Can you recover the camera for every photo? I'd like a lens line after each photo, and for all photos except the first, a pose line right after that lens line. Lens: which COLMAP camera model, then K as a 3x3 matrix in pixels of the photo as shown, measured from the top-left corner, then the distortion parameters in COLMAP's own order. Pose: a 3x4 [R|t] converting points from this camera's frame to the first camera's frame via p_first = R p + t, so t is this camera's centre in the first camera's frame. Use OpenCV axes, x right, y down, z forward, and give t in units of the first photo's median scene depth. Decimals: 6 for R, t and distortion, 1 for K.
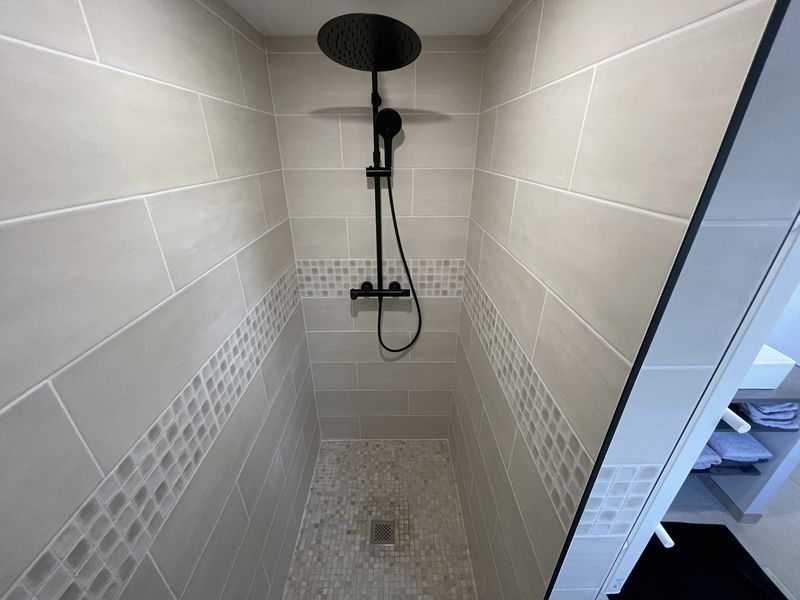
lens RADIAL K [[321.4, 0, 394.7], [0, 321.4, 302.1], [0, 0, 1]] dist [-0.000251, 0.000023]
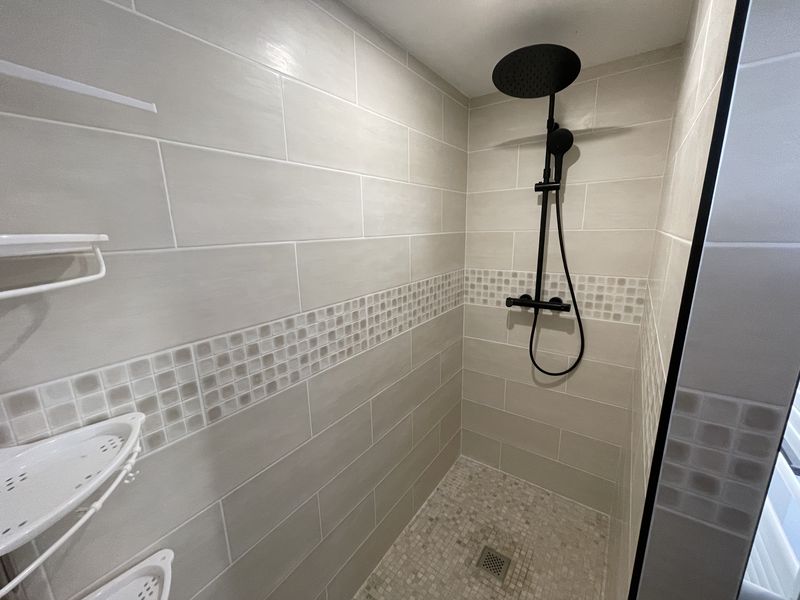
lens RADIAL K [[321.4, 0, 394.7], [0, 321.4, 302.1], [0, 0, 1]] dist [-0.000251, 0.000023]
pose [[0.805304, 0.117190, -0.581165, 0.178378], [-0.237349, 0.962012, -0.134902, 0.203337], [0.543278, 0.246576, 0.802527, -0.051158]]
